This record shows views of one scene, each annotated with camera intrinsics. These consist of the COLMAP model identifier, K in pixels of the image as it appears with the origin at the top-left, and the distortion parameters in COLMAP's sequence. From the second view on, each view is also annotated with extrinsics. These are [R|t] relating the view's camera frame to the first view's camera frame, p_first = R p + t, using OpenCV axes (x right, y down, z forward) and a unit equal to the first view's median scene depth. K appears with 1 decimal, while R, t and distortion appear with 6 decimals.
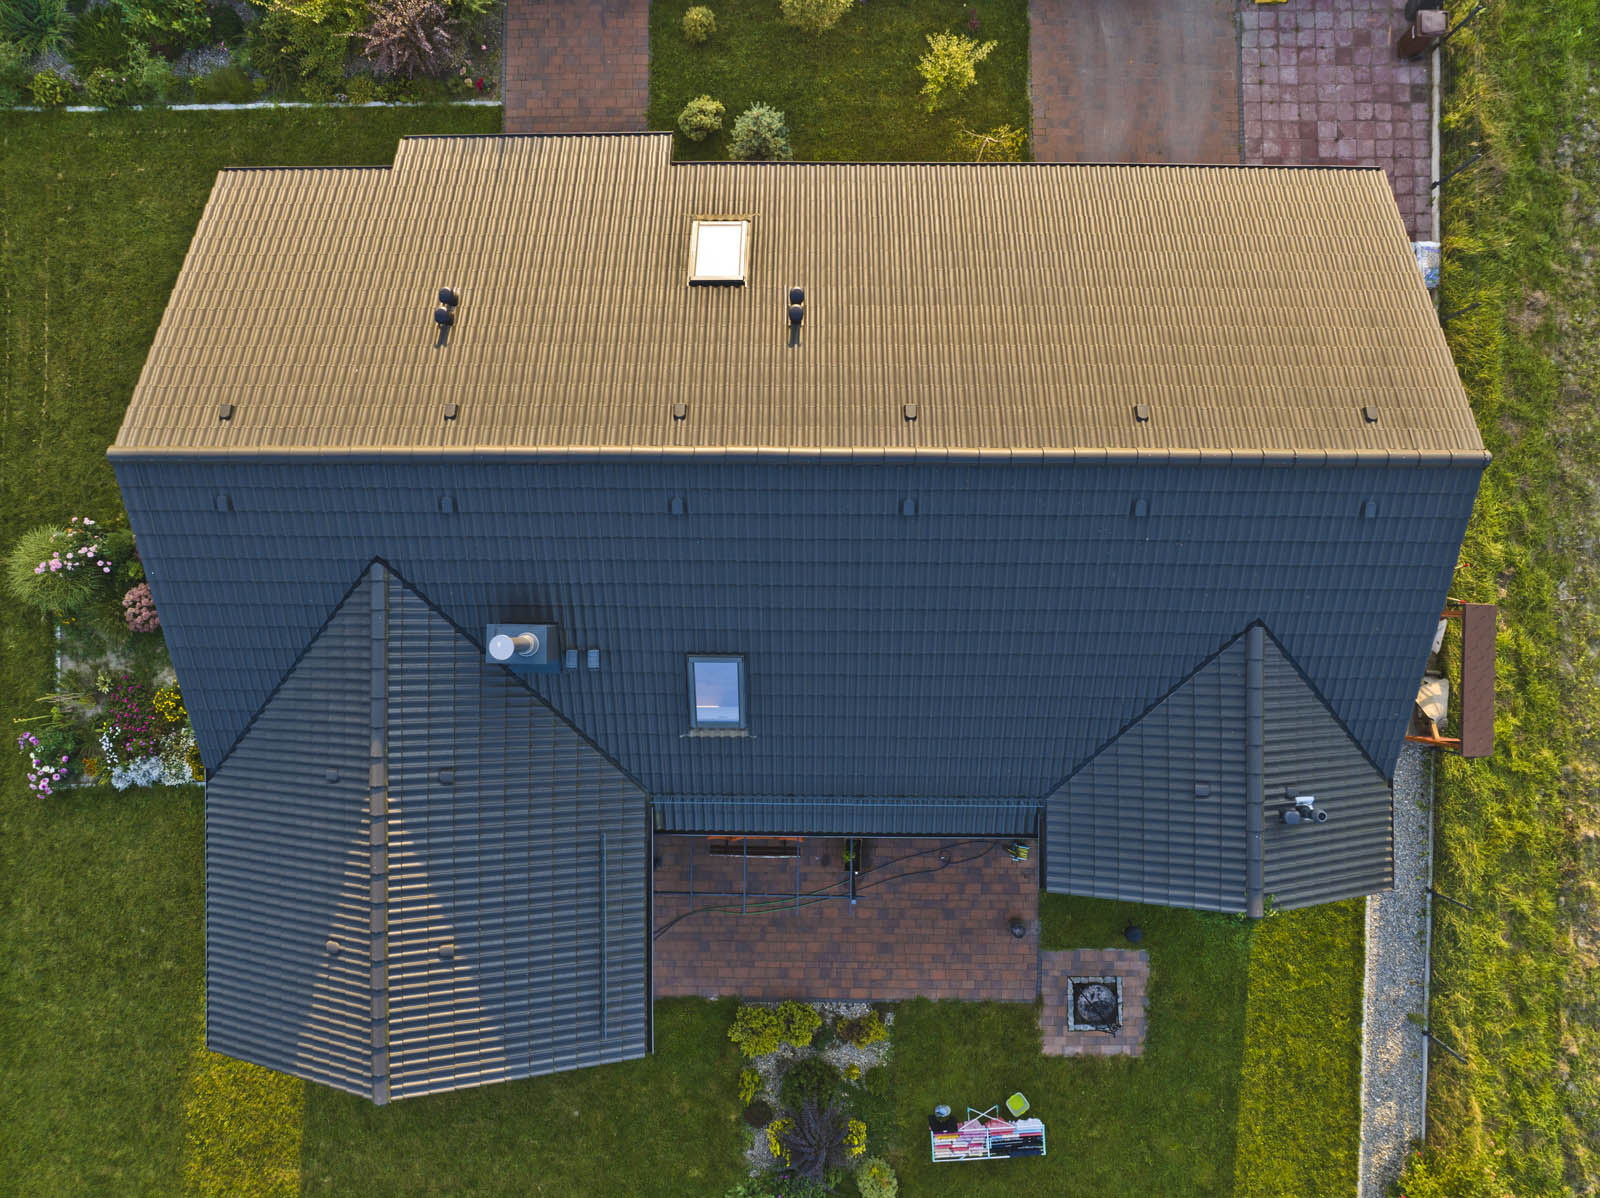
lens RADIAL K [[1141.4, 0, 800.0], [0, 1141.4, 599.0], [0, 0, 1]] dist [-0.061212, 0.029685]
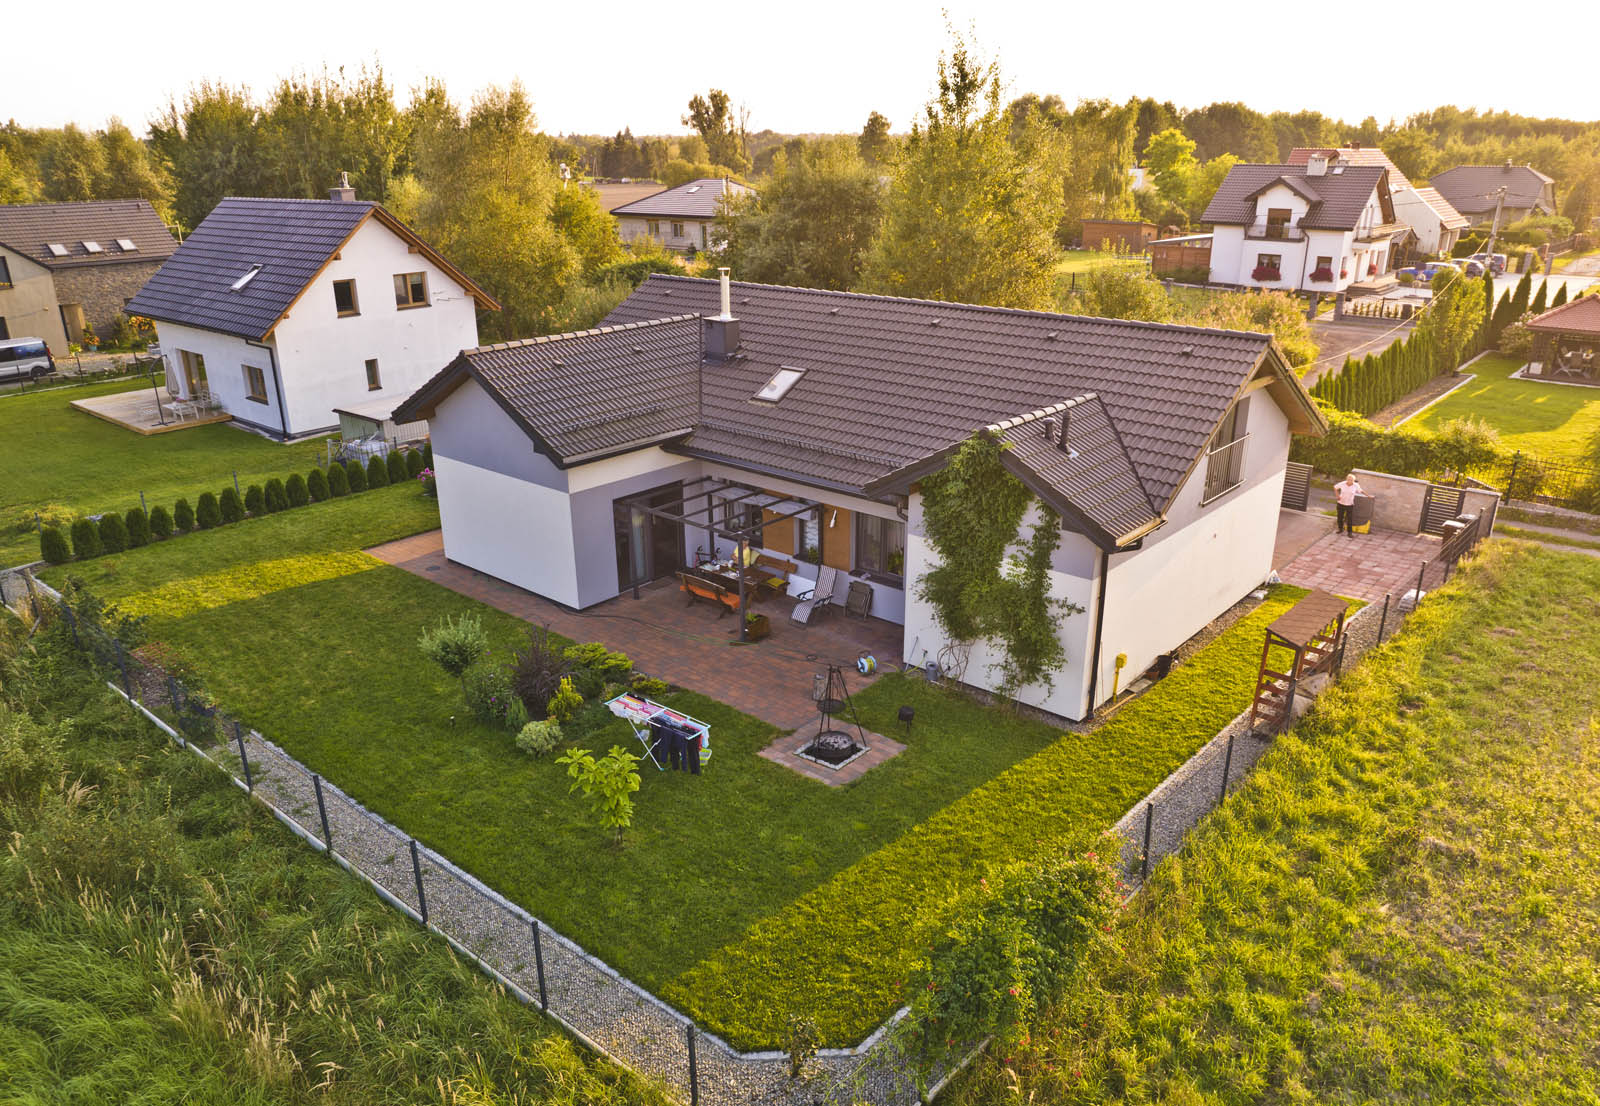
lens RADIAL K [[1134.9, 0, 806.9], [0, 1134.9, 603.7], [0, 0, 1]] dist [-0.043520, 0.001734]
pose [[0.759520, 0.249768, -0.600621, 0.805112], [-0.650475, 0.296530, -0.699251, 1.024935], [0.003451, 0.921784, 0.387688, 0.525251]]
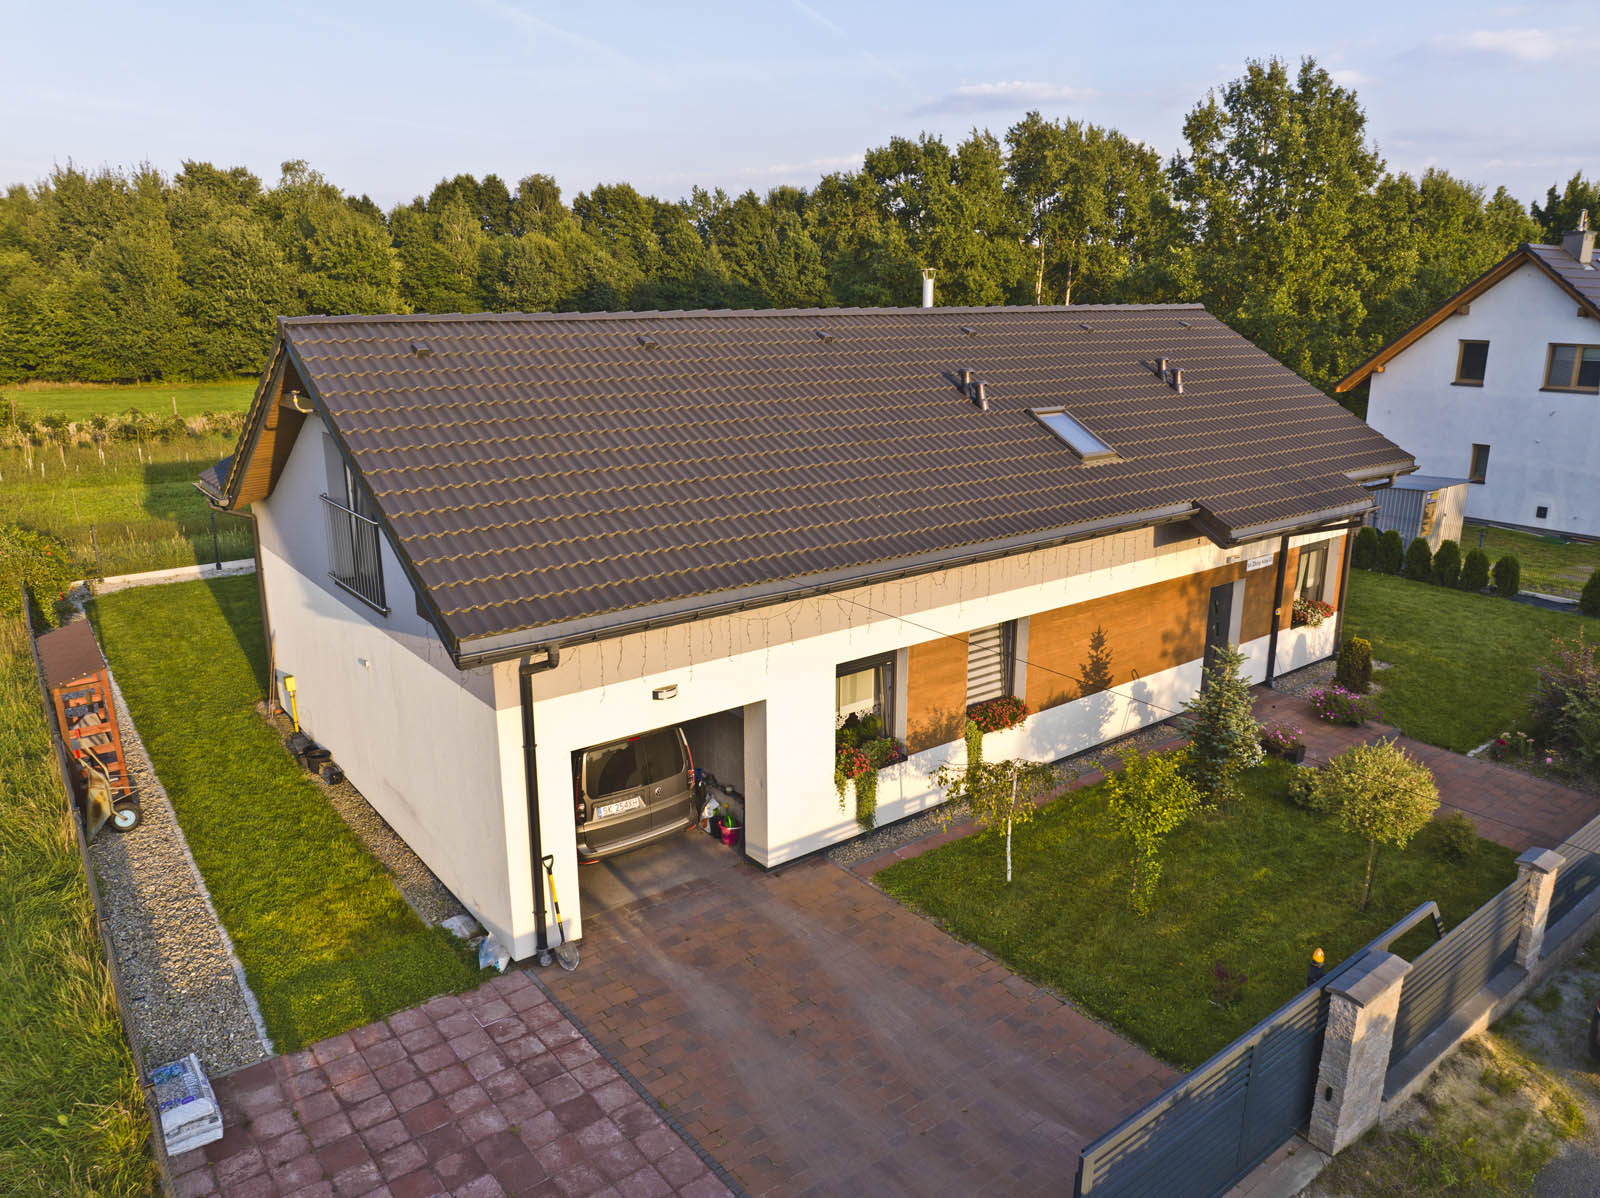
lens RADIAL K [[1141.4, 0, 800.0], [0, 1141.4, 599.0], [0, 0, 1]] dist [-0.061212, 0.029685]
pose [[-0.787212, 0.168892, -0.593104, 0.602486], [-0.616608, -0.200682, 0.761263, -0.763546], [0.009545, 0.964988, 0.262120, 0.700270]]
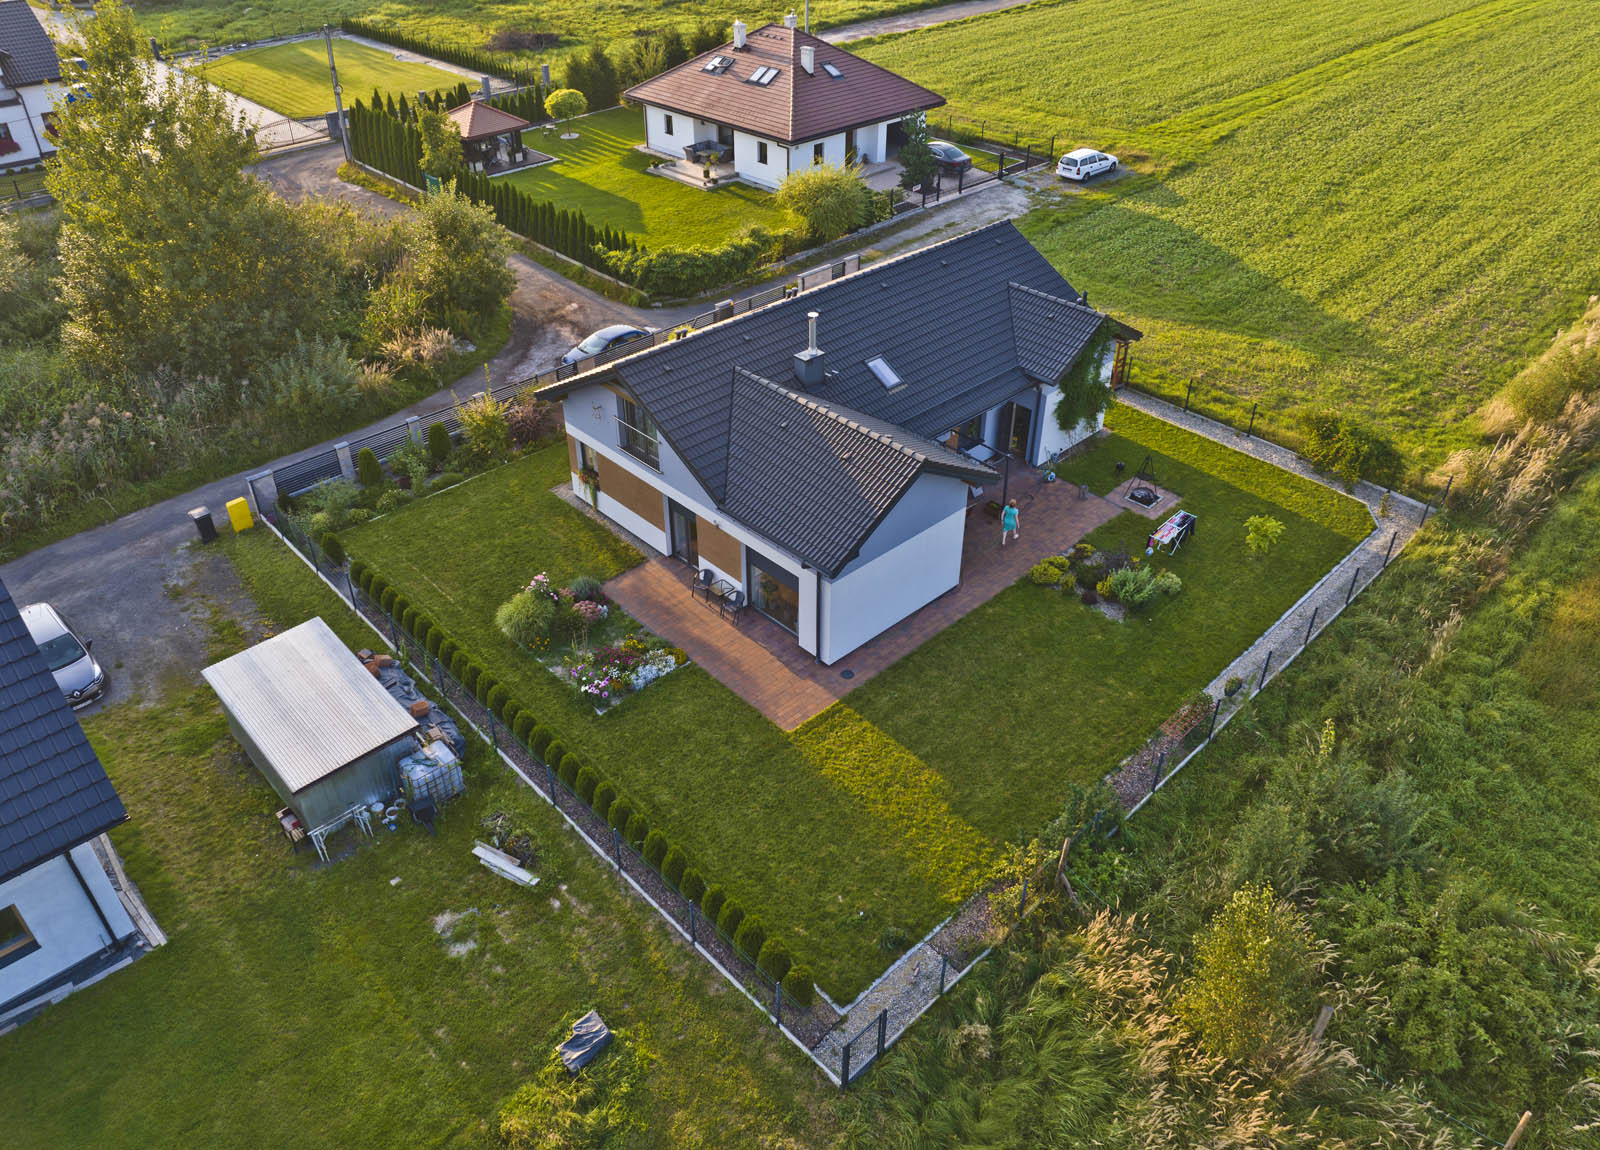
lens RADIAL K [[1124.1, 0, 792.7], [0, 1124.1, 545.7], [0, 0, 1]] dist [-0.032218, -0.006645]
pose [[0.725915, -0.387231, 0.568419, -1.231325], [0.687711, 0.420733, -0.591639, 1.092128], [-0.010052, 0.820387, 0.571720, 0.037649]]
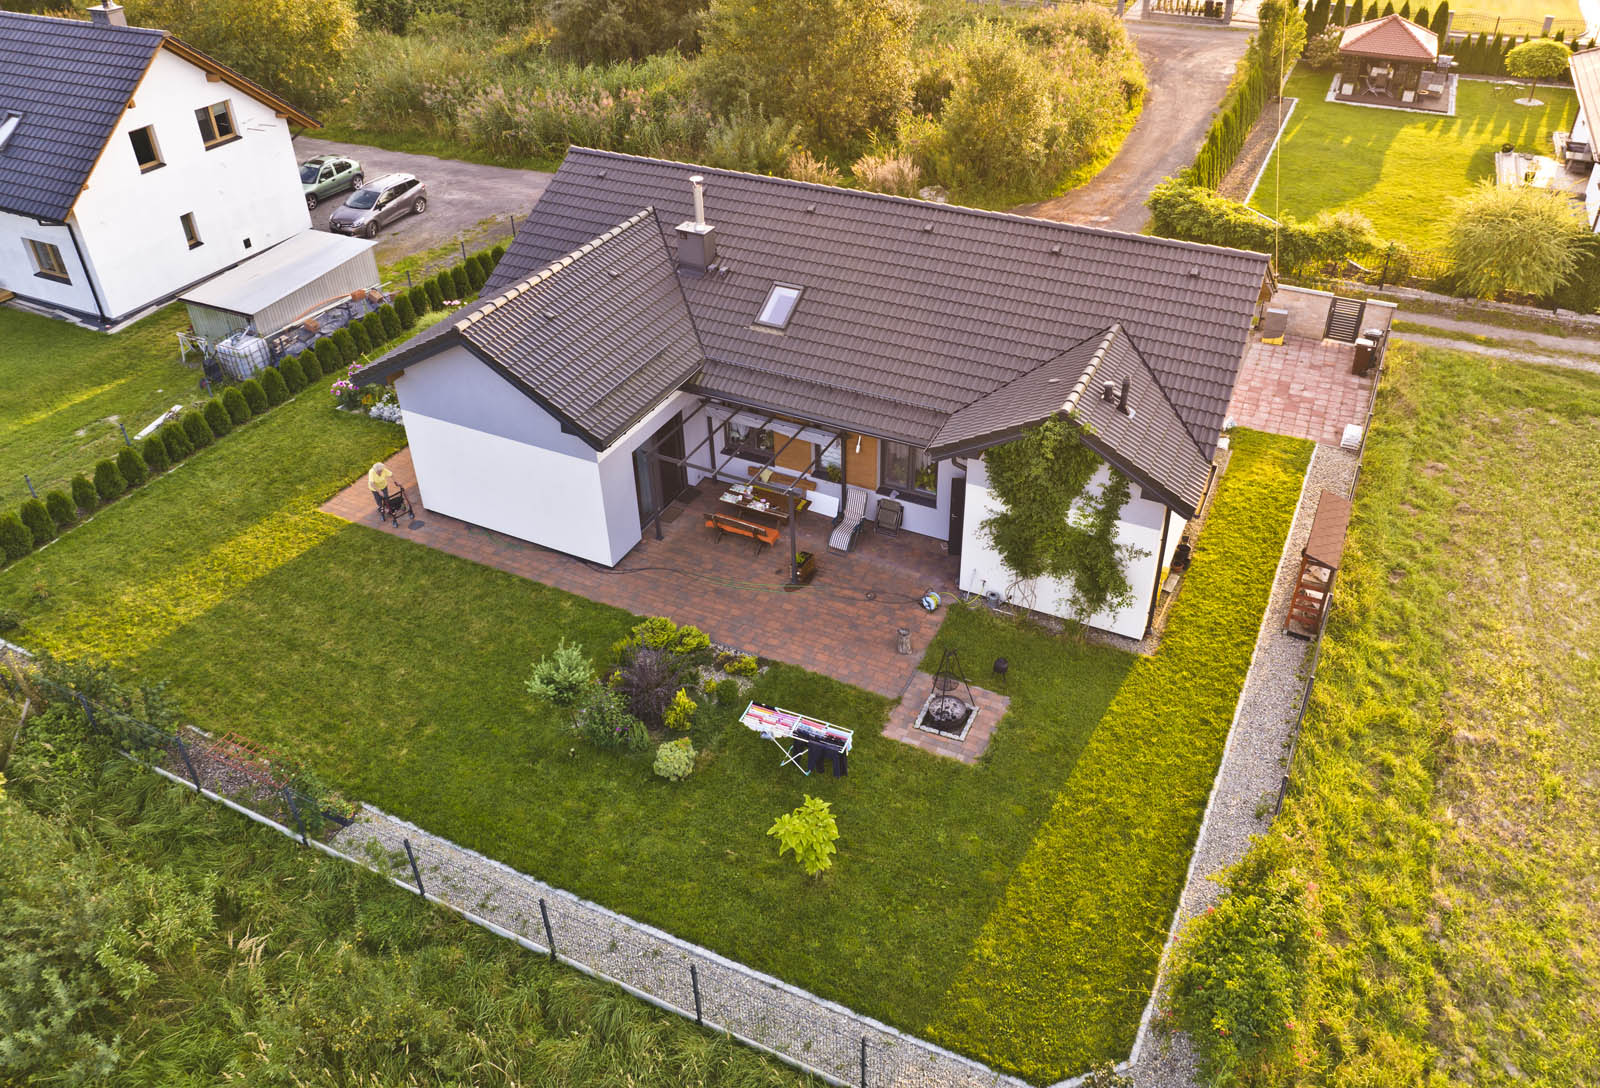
lens RADIAL K [[1181.8, 0, 844.8], [0, 1181.8, 466.5], [0, 0, 1]] dist [-0.045845, 0.006251]
pose [[0.907023, 0.232321, -0.351194, 0.512002], [-0.421081, 0.501659, -0.755664, 1.118968], [0.000623, 0.833286, 0.552842, 0.218592]]
